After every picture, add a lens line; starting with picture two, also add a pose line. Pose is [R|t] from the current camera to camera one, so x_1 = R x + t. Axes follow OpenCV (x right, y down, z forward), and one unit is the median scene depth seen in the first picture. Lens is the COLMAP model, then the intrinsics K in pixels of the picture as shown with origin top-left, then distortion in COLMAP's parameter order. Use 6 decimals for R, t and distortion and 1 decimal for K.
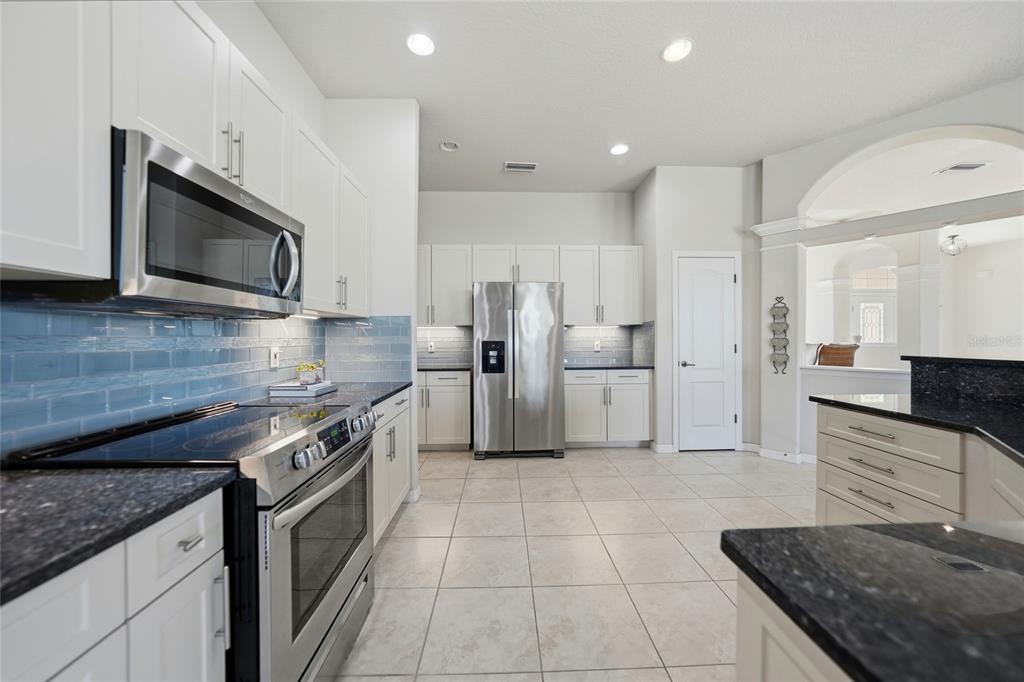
lens RADIAL K [[360.9, 0, 505.1], [0, 360.9, 337.2], [0, 0, 1]] dist [-0.024856, 0.004891]
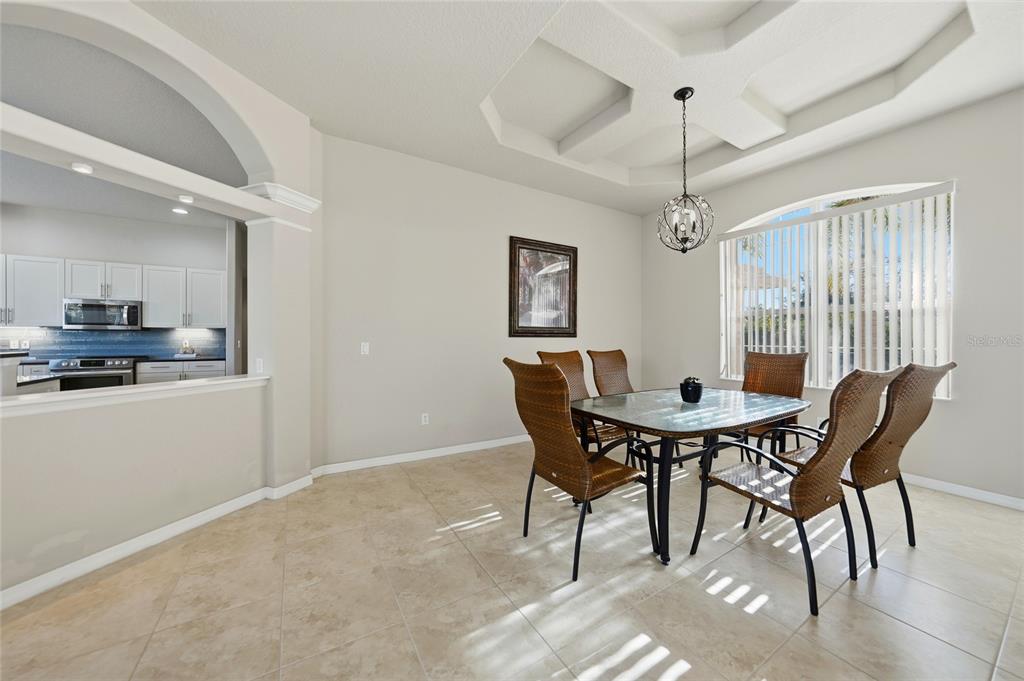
lens RADIAL K [[360.9, 0, 513.7], [0, 360.9, 338.6], [0, 0, 1]] dist [-0.024856, 0.004891]
pose [[0.504675, 0.008491, -0.863268, 2.543561], [-0.002599, 0.999962, 0.008316, -0.013397], [0.863305, -0.001953, 0.504678, 1.532050]]
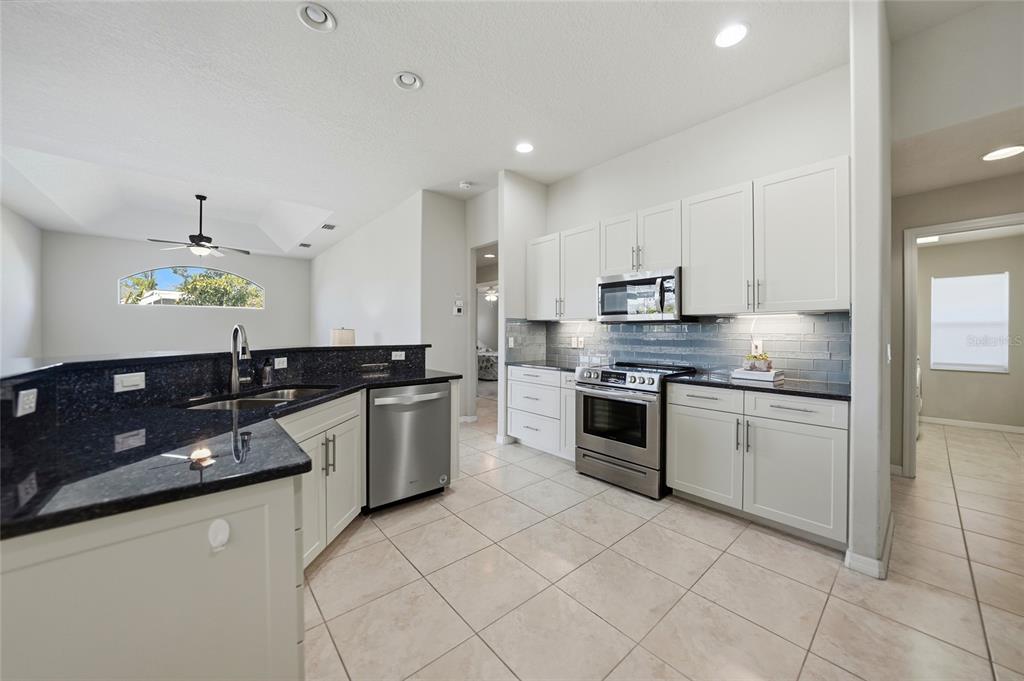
lens RADIAL K [[360.9, 0, 515.4], [0, 360.9, 332.4], [0, 0, 1]] dist [-0.024856, 0.004891]
pose [[-0.764914, 0.002628, -0.644128, 0.757837], [0.002847, 0.999996, 0.000698, -0.004724], [0.644127, -0.001300, -0.764918, 1.219557]]
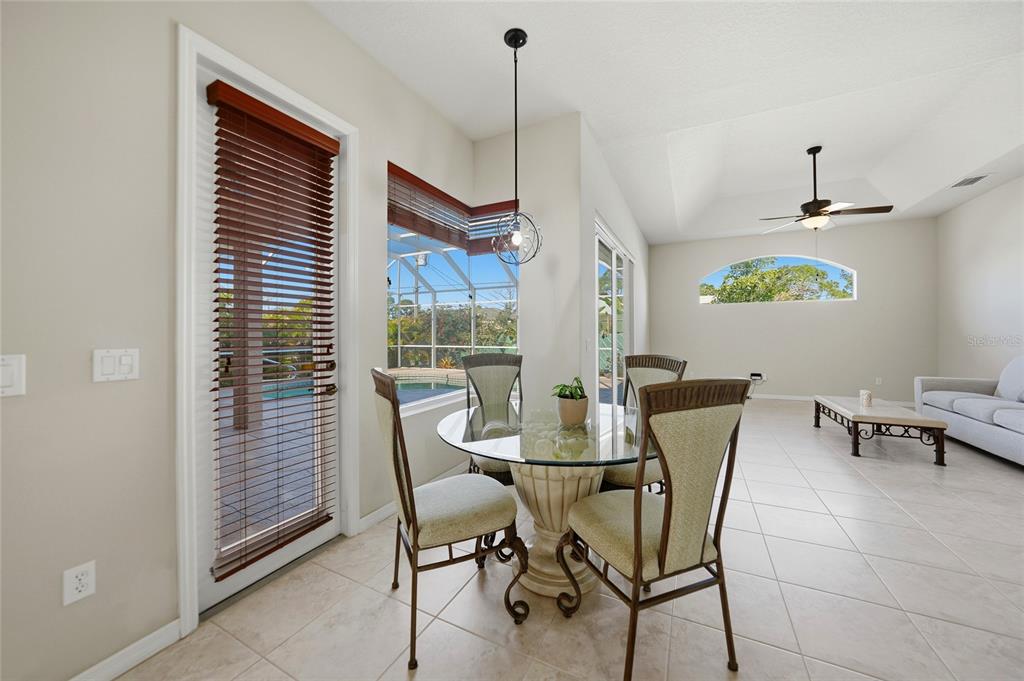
lens RADIAL K [[360.9, 0, 515.8], [0, 360.9, 329.9], [0, 0, 1]] dist [-0.024856, 0.004891]
pose [[-0.887035, 0.008939, 0.461616, 1.333967], [0.004276, 0.999929, -0.011148, -0.007671], [-0.461682, -0.007915, -0.887010, 0.312788]]
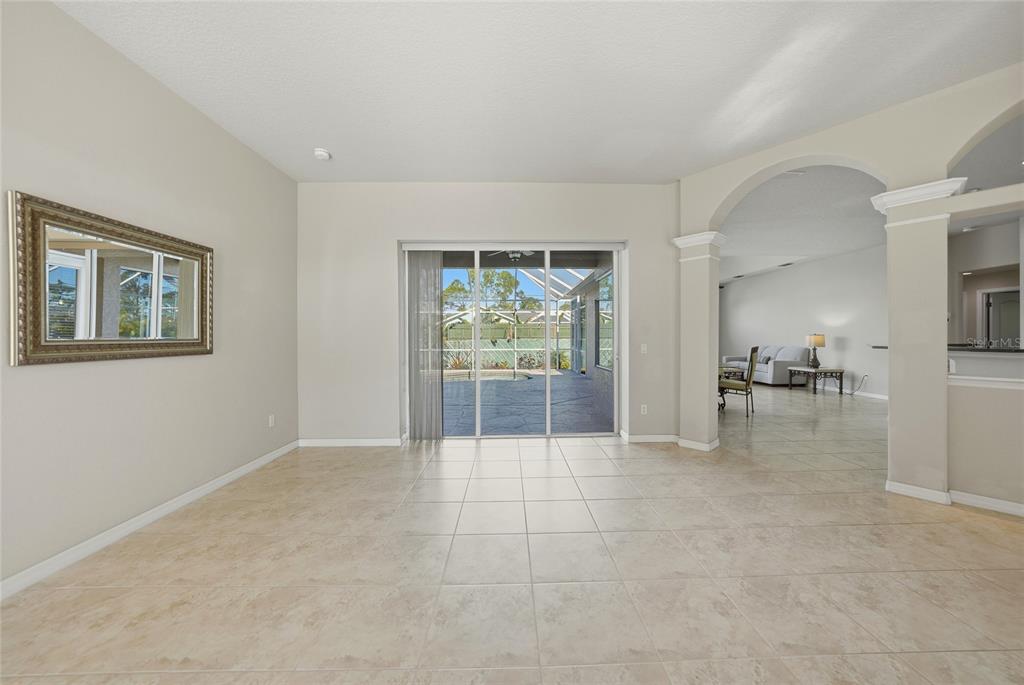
lens RADIAL K [[360.9, 0, 514.6], [0, 360.9, 337.9], [0, 0, 1]] dist [-0.024856, 0.004891]
pose [[-0.999950, 0.007741, -0.006350, 2.886946], [0.007757, 0.999967, -0.002528, -0.013410], [0.006330, -0.002577, -0.999977, 2.053264]]
